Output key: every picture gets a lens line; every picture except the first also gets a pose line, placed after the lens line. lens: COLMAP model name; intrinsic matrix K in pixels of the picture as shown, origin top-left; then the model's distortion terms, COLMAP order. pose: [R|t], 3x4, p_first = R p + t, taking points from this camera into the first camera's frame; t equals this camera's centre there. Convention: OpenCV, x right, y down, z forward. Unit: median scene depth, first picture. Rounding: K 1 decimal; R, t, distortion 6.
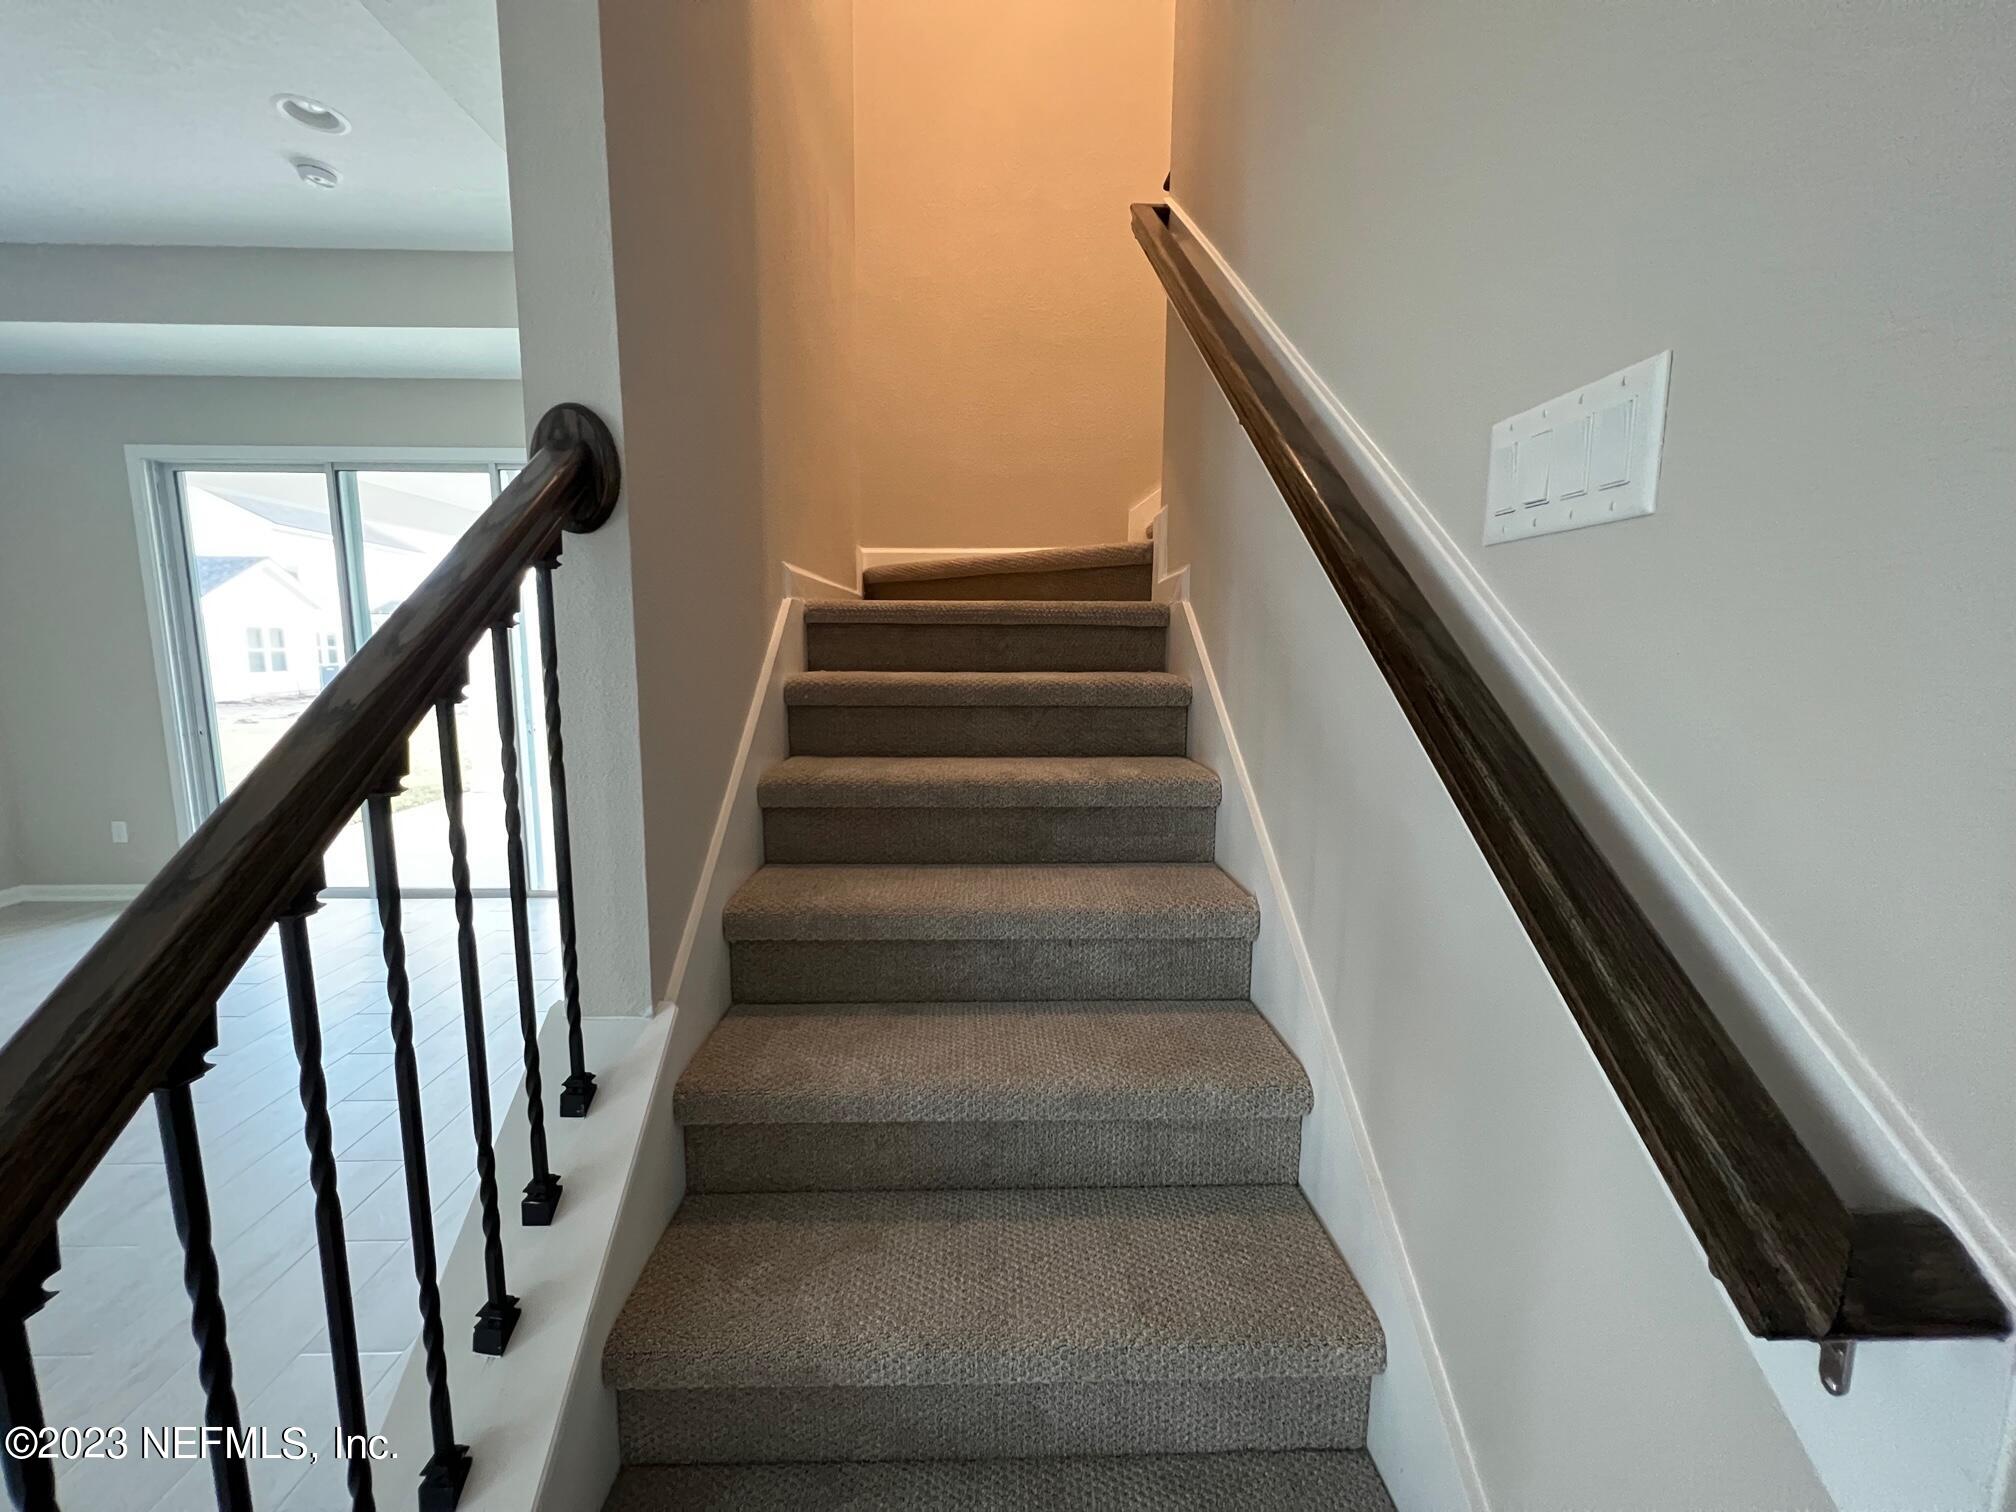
lens RADIAL K [[804.6, 0, 1001.9], [0, 804.6, 757.0], [0, 0, 1]] dist [0.000386, 0.000052]
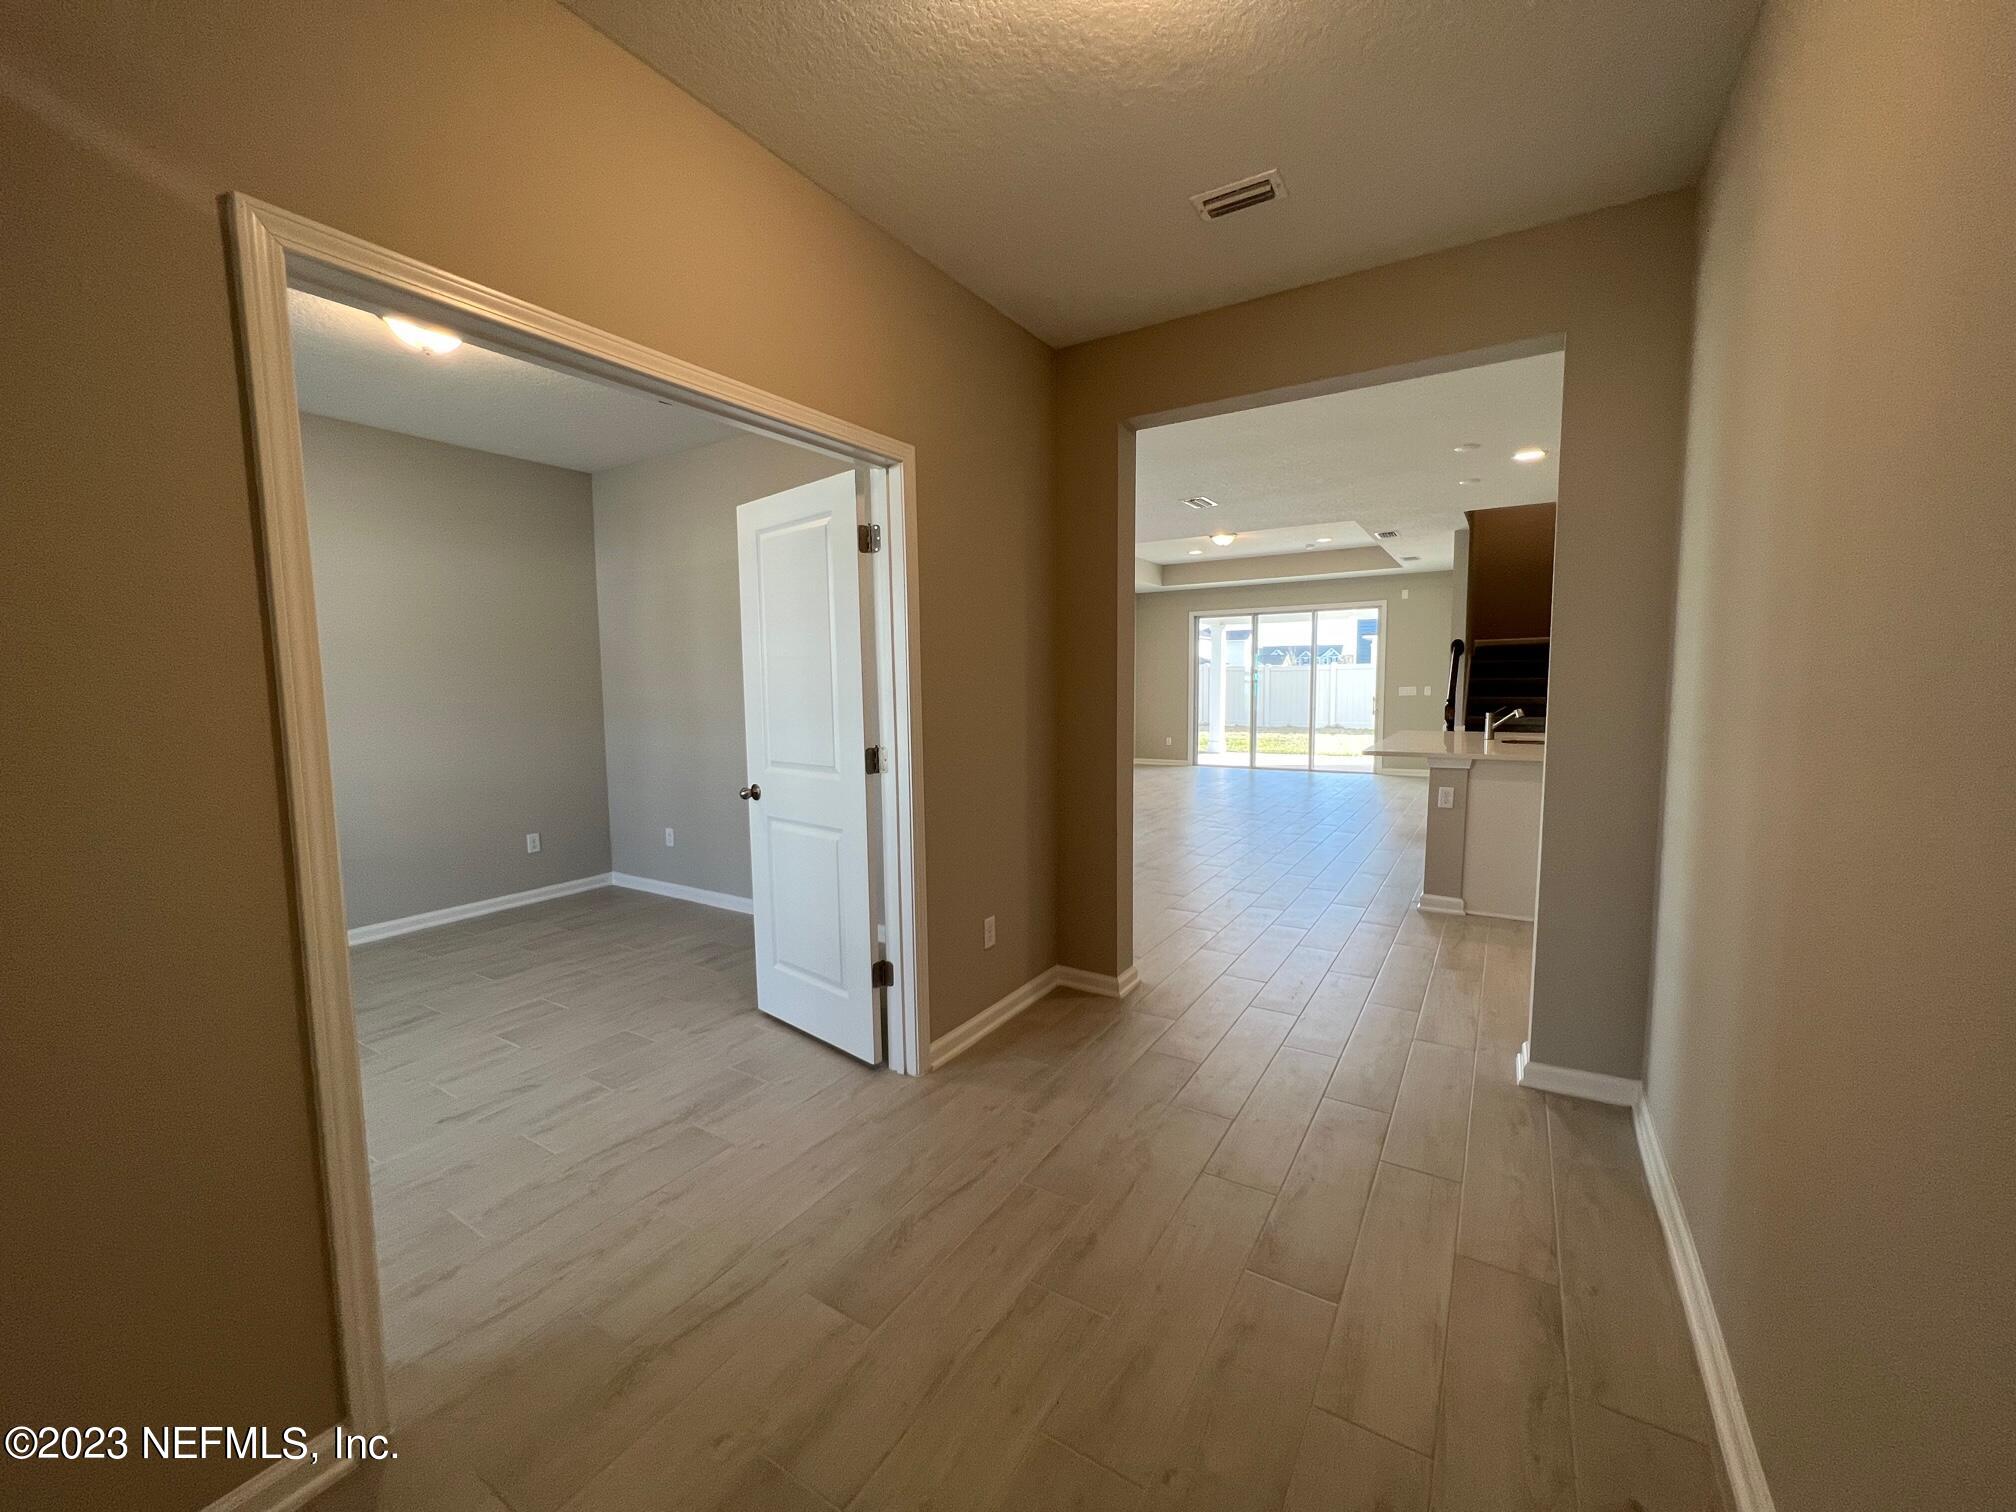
lens RADIAL K [[807.1, 0, 1001.3], [0, 807.1, 749.4], [0, 0, 1]] dist [-0.002393, 0.000072]
pose [[0.830021, 0.032749, -0.556770, 0.076829], [-0.061071, 0.997609, -0.032364, 0.571123], [0.554378, 0.060865, 0.830036, -3.962477]]
